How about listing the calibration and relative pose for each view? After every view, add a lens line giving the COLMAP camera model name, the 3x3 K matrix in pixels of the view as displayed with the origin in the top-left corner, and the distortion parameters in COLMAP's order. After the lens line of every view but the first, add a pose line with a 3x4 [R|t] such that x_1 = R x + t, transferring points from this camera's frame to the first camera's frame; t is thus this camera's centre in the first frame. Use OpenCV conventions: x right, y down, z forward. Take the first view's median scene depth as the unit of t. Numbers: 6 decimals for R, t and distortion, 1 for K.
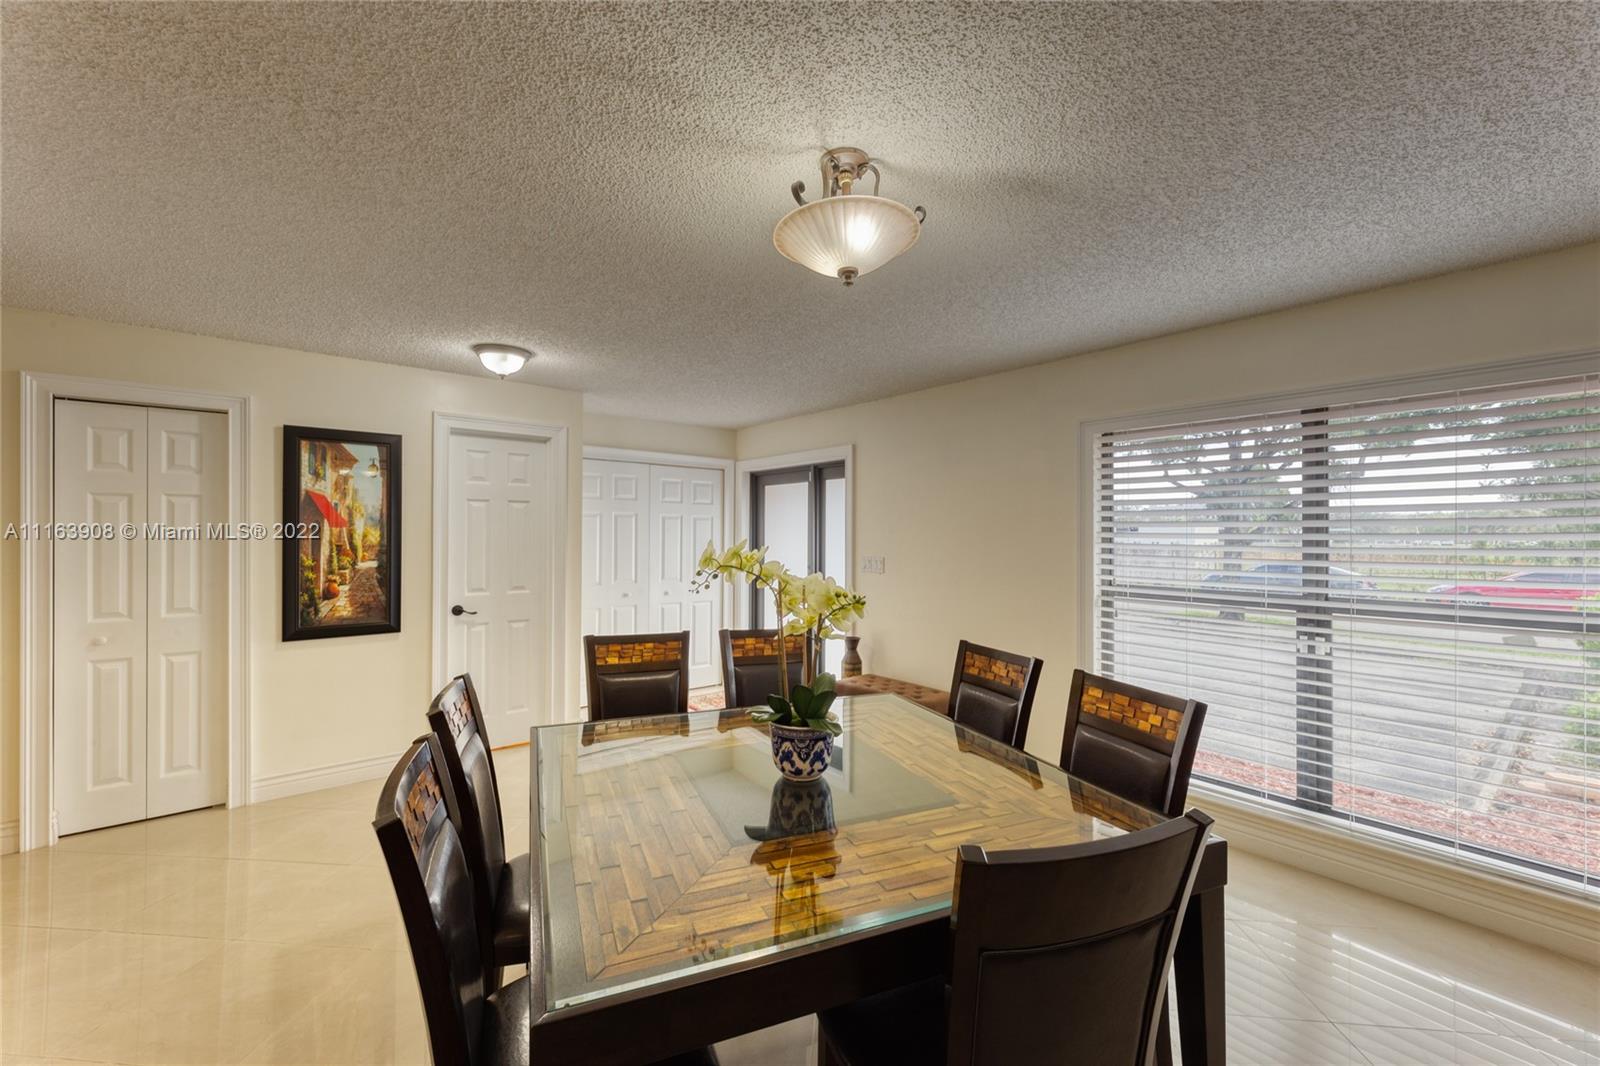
lens RADIAL K [[643.5, 0, 801.9], [0, 643.5, 540.0], [0, 0, 1]] dist [0.006398, -0.000681]
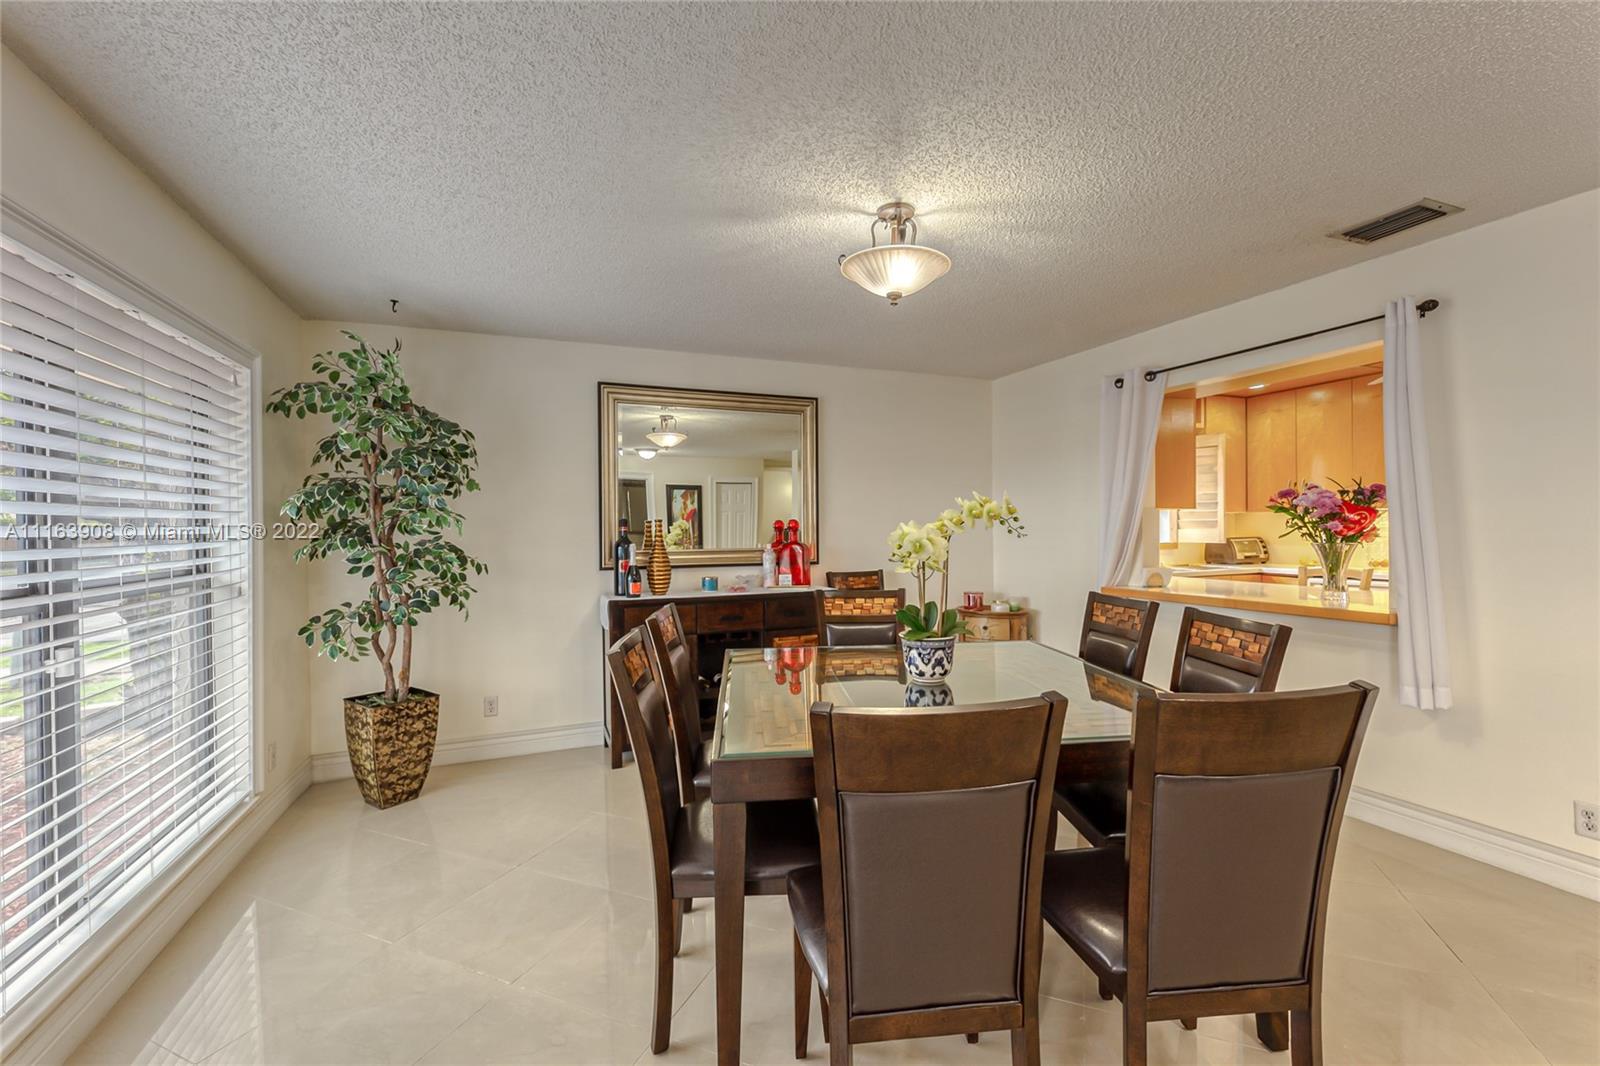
lens RADIAL K [[654.1, 0, 798.0], [0, 654.1, 531.0], [0, 0, 1]] dist [0.000711, -0.000089]
pose [[-0.959629, 0.003563, 0.281247, -0.067168], [0.008550, 0.999827, 0.016506, 0.023796], [-0.281140, 0.018244, -0.959493, 1.128165]]
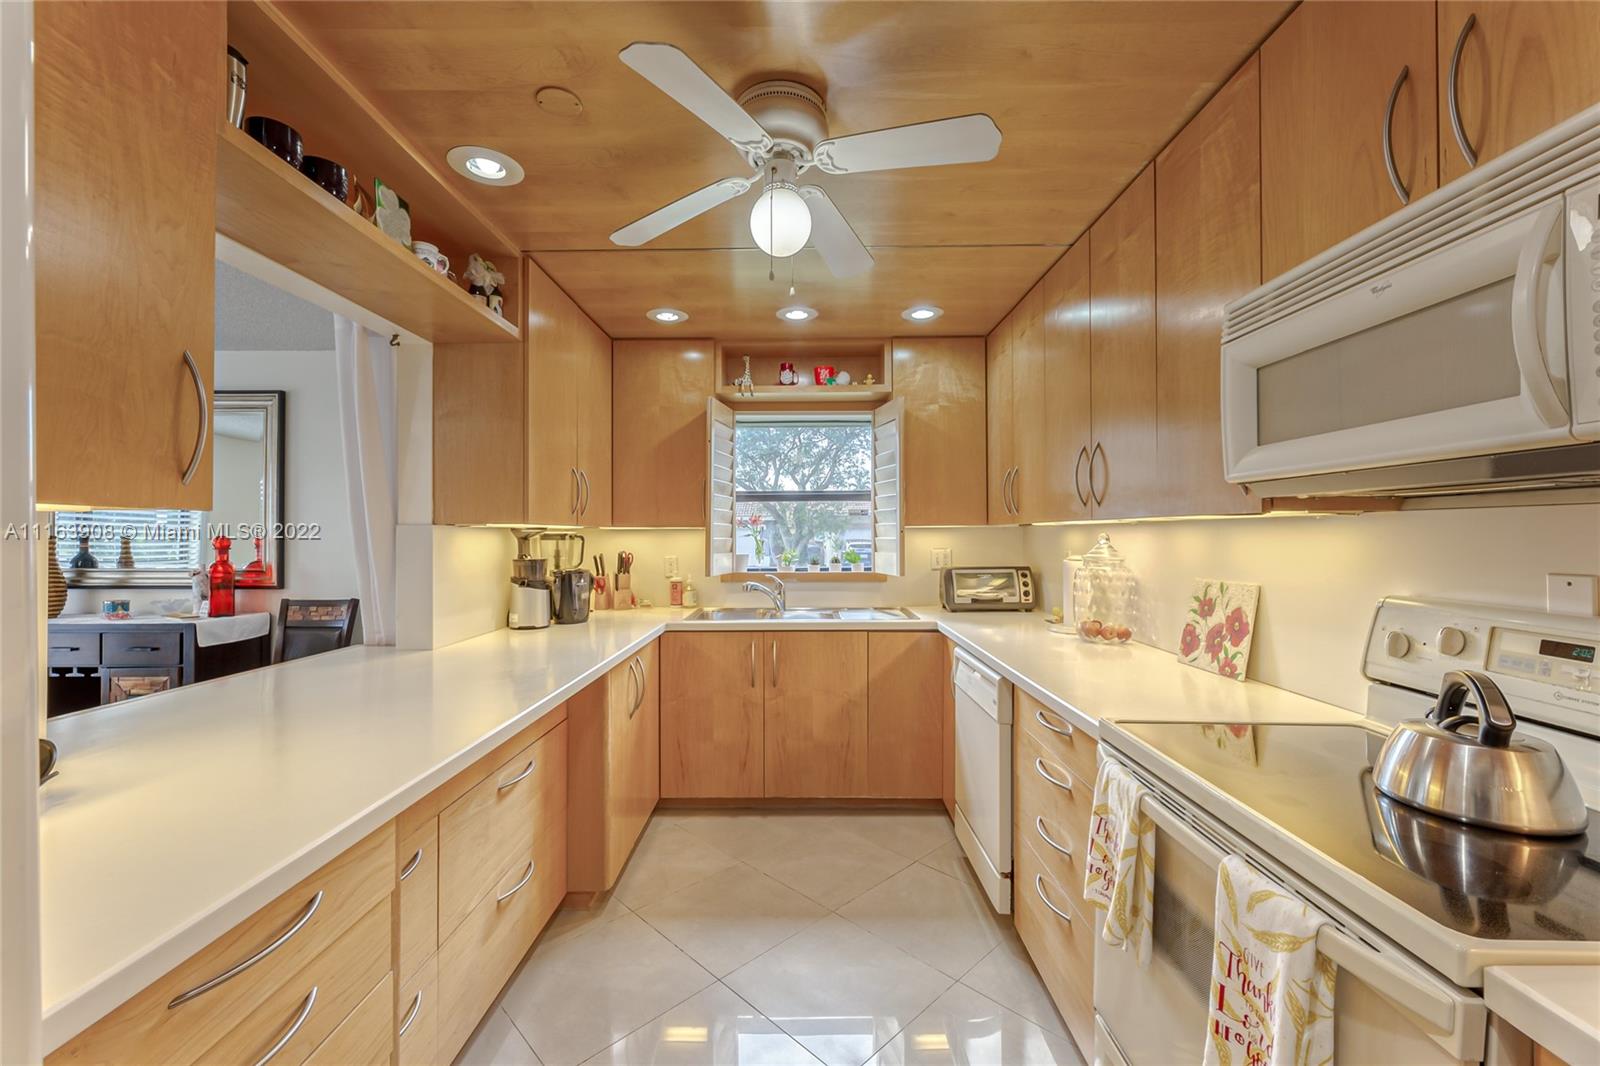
lens RADIAL K [[643.8, 0, 799.5], [0, 643.8, 531.7], [0, 0, 1]] dist [0.002206, -0.000002]
pose [[-0.779047, 0.001377, 0.626965, -1.077477], [0.005360, 0.999976, 0.004463, 0.016390], [-0.626943, 0.006837, -0.779035, 0.161302]]
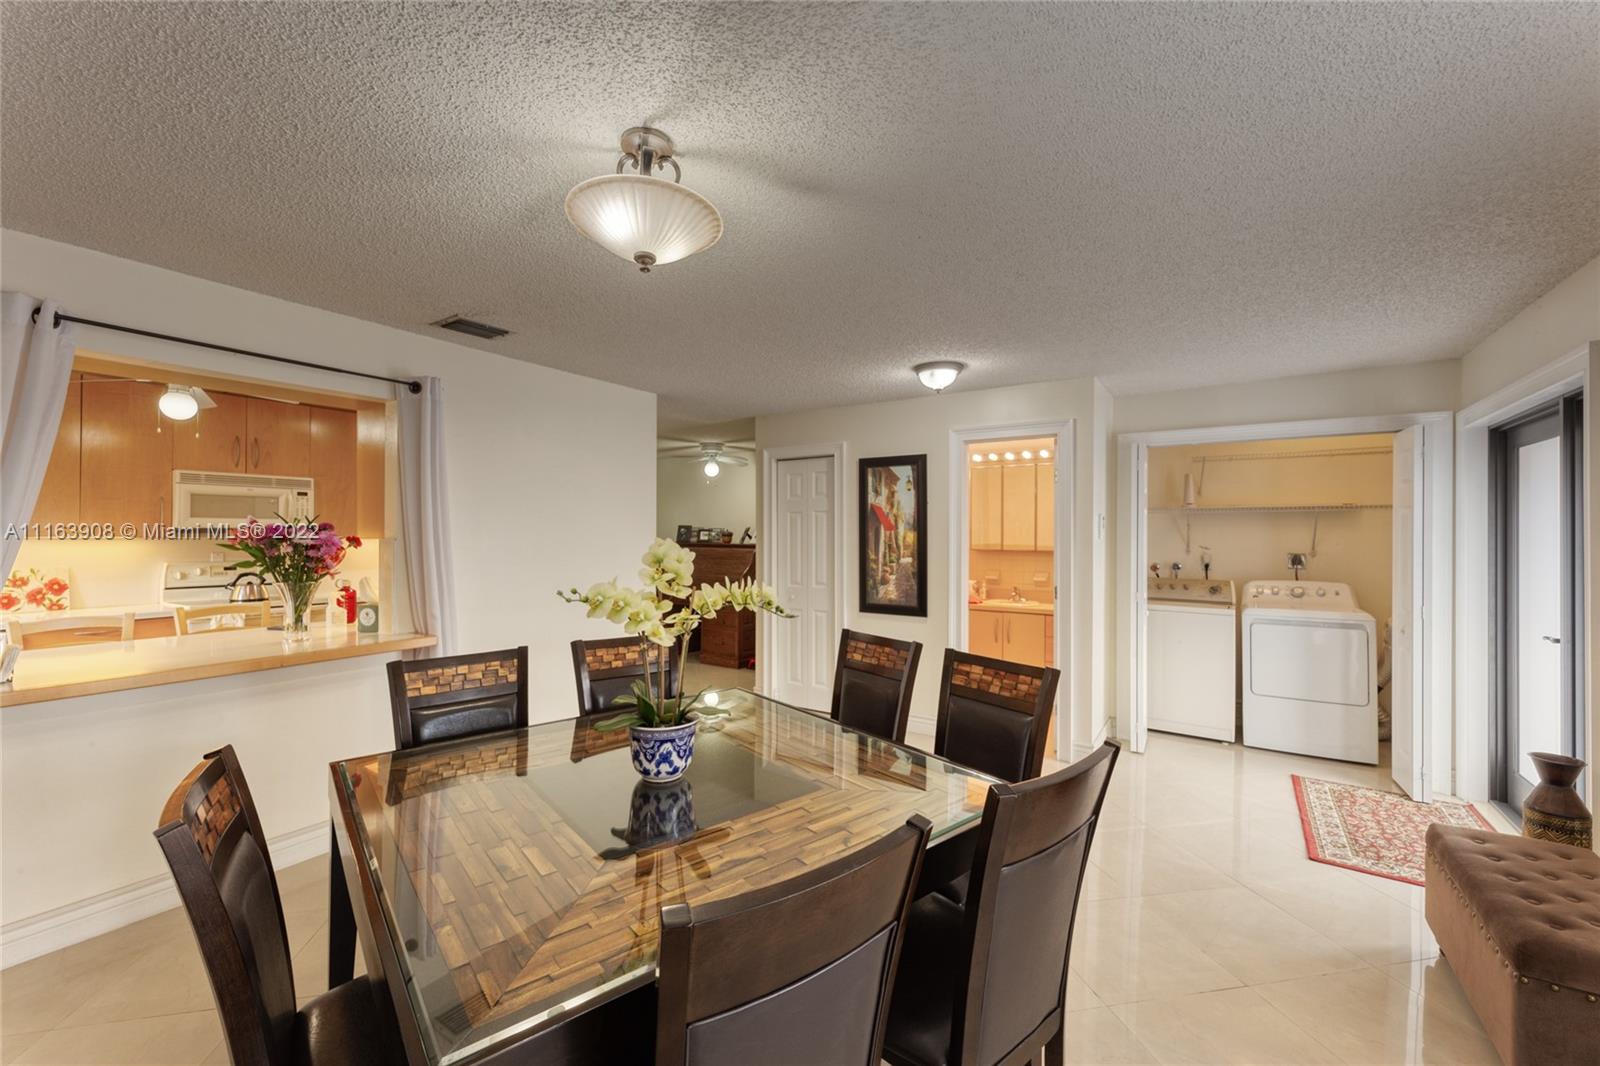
lens RADIAL K [[643.8, 0, 799.5], [0, 643.8, 531.7], [0, 0, 1]] dist [0.002206, -0.000002]
pose [[0.308645, -0.006795, -0.951153, 0.487957], [-0.010344, 0.999891, -0.010500, -0.002192], [0.951121, 0.013079, 0.308541, 0.433582]]
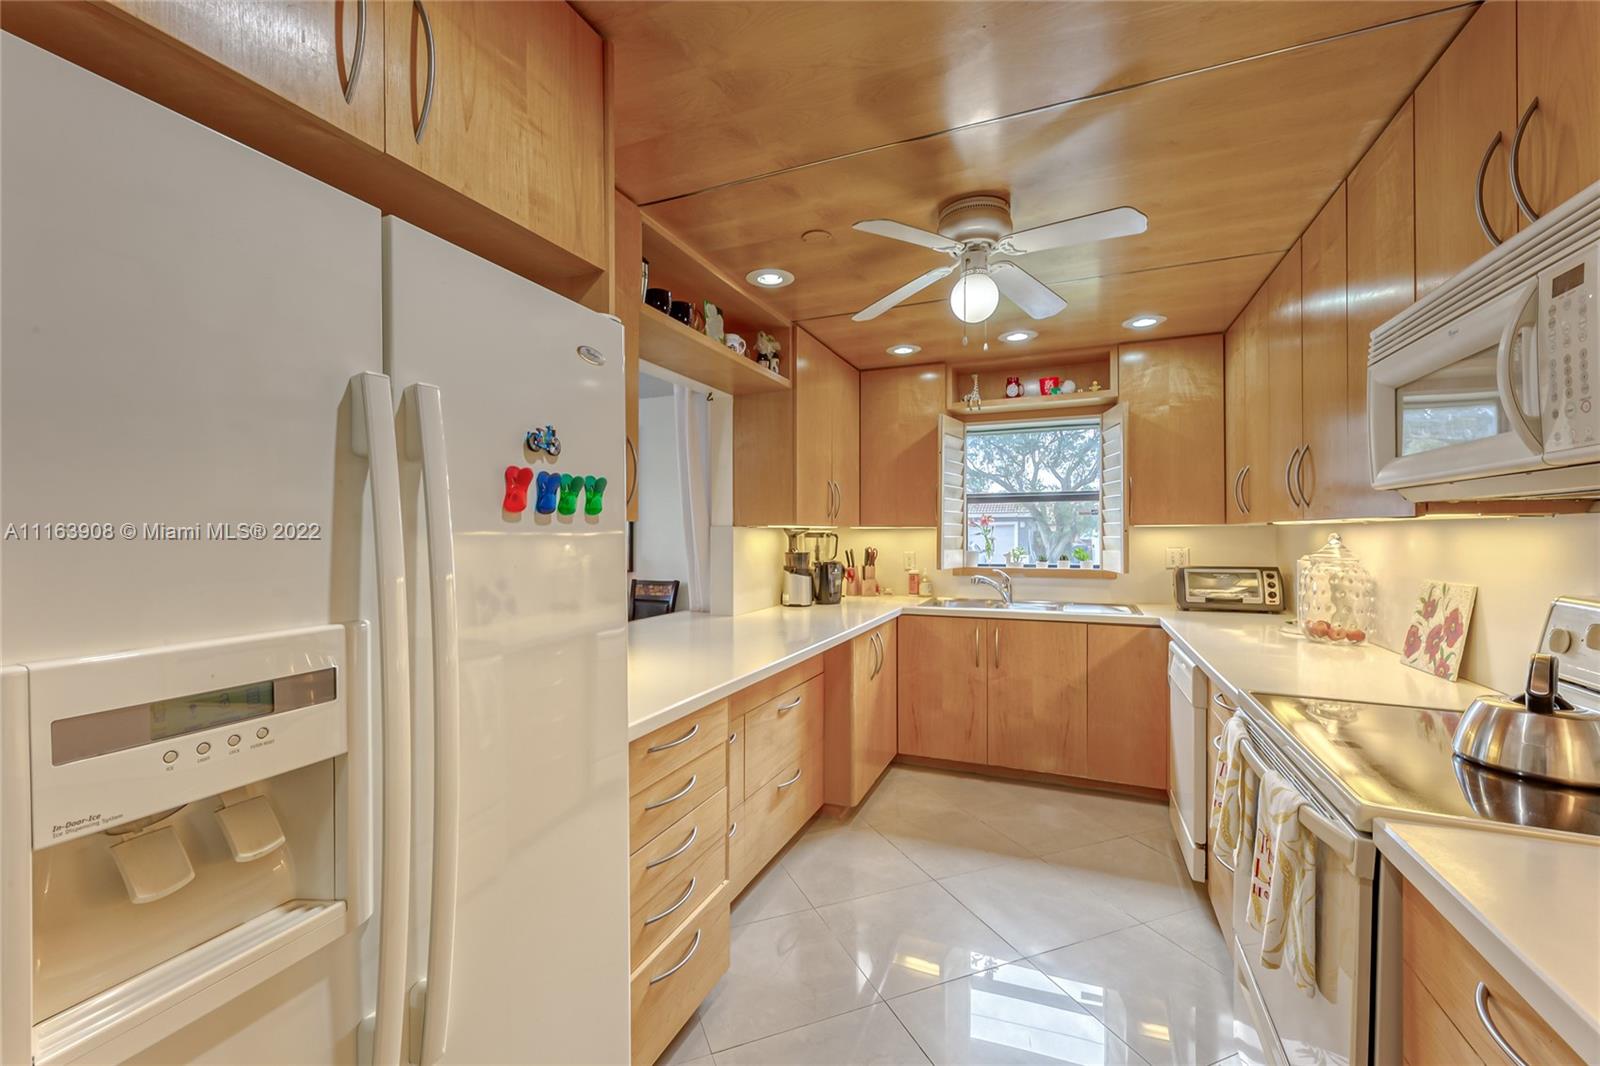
lens RADIAL K [[654.1, 0, 798.0], [0, 654.1, 531.0], [0, 0, 1]] dist [0.000711, -0.000089]
pose [[-0.480028, -0.000906, 0.877252, -1.238067], [0.007676, 0.999957, 0.005233, 0.012634], [-0.877219, 0.009246, -0.480001, 0.251854]]
